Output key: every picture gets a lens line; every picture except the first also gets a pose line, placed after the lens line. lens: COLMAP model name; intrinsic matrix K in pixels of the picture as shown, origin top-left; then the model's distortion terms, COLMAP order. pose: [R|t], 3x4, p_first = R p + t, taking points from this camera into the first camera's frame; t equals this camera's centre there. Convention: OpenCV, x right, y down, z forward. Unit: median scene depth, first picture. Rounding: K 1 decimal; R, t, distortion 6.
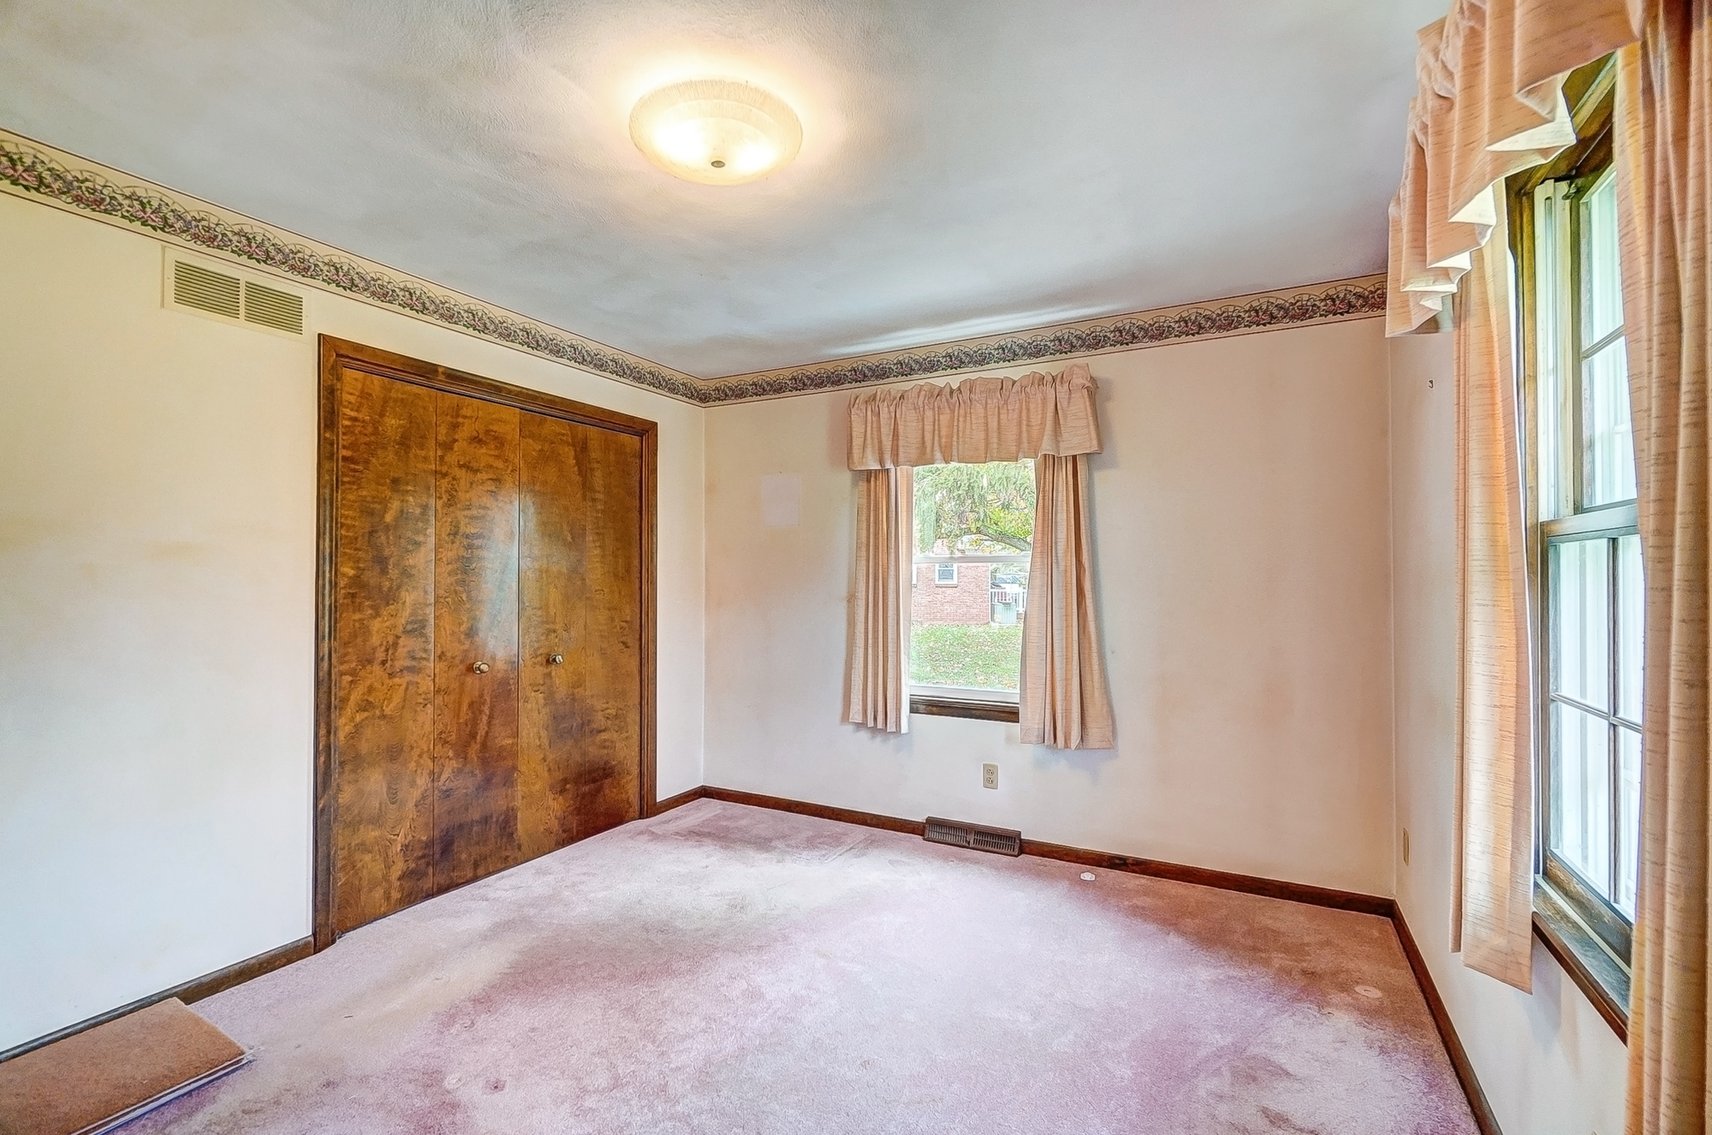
lens RADIAL K [[756.9, 0, 855.2], [0, 756.9, 566.8], [0, 0, 1]] dist [-0.017971, 0.015737]
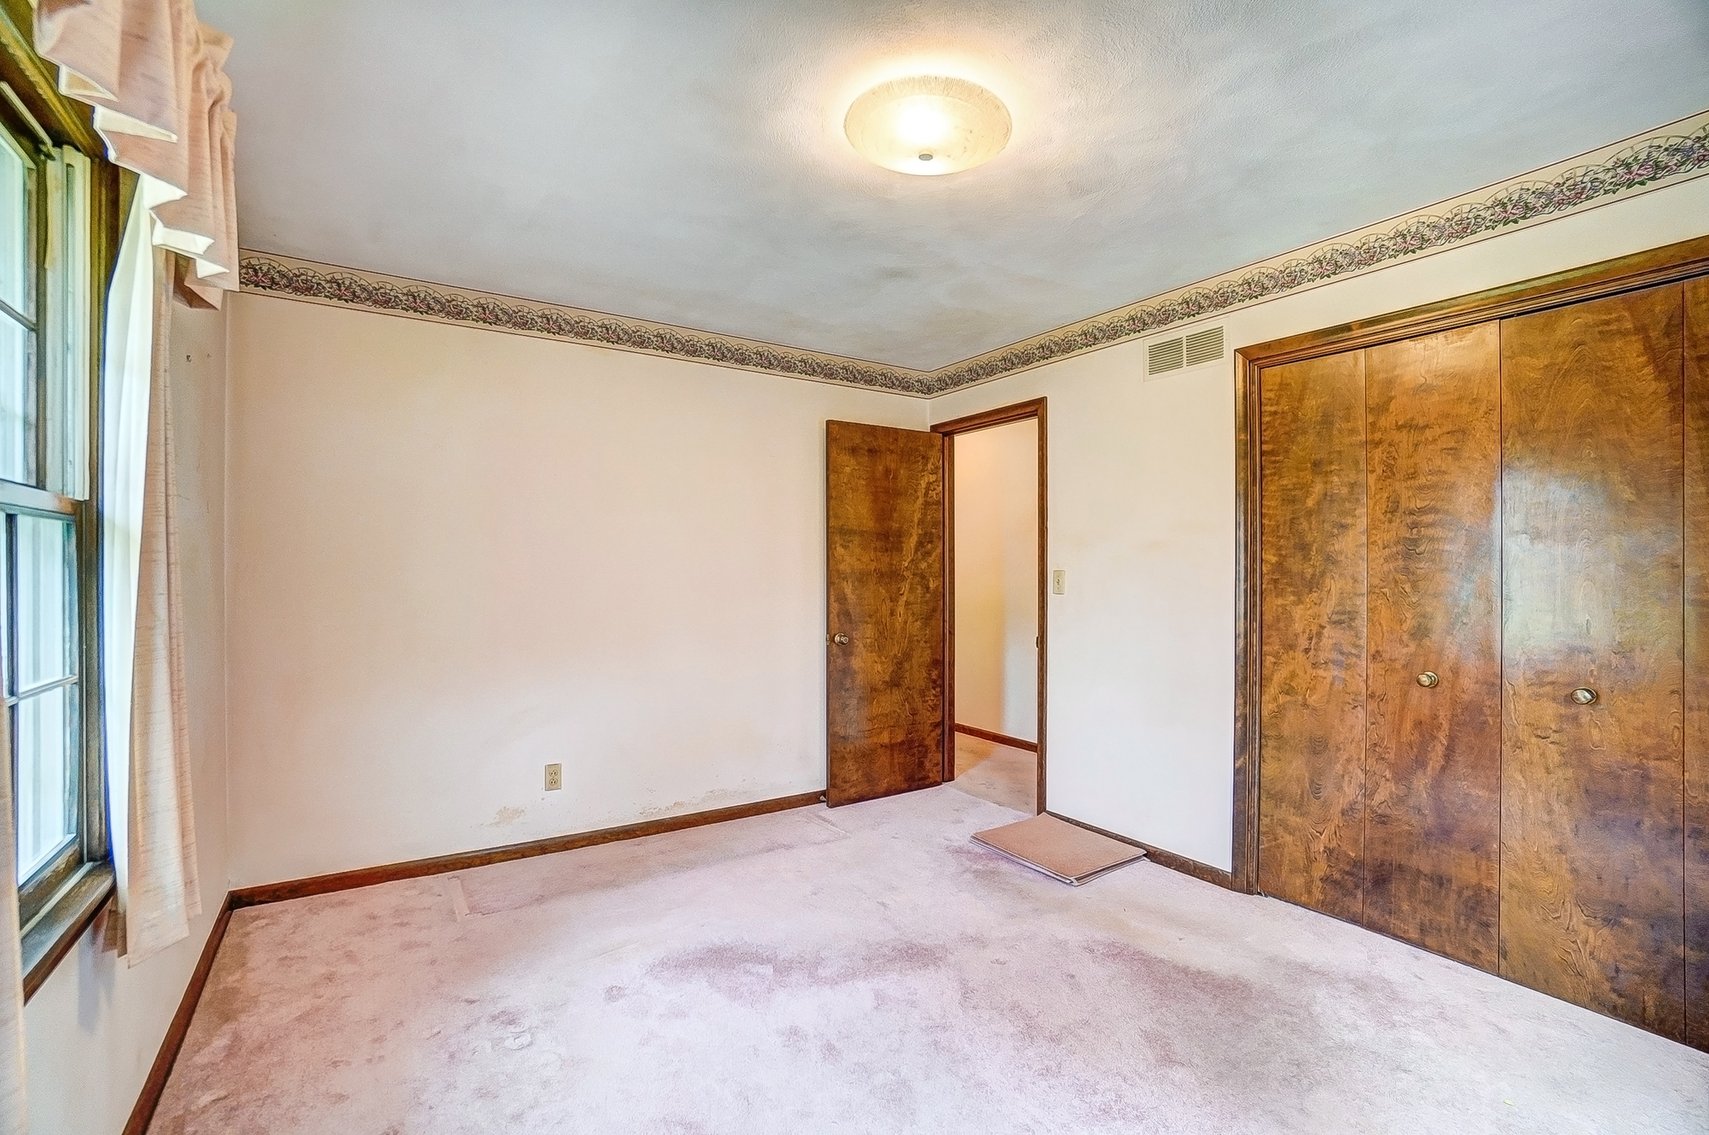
lens RADIAL K [[764.6, 0, 841.3], [0, 764.6, 567.9], [0, 0, 1]] dist [-0.070820, 0.025793]
pose [[-0.498873, -0.000380, -0.866675, 0.481175], [0.011152, 0.999914, -0.006858, 0.017753], [0.866603, -0.013087, -0.498826, 0.891252]]
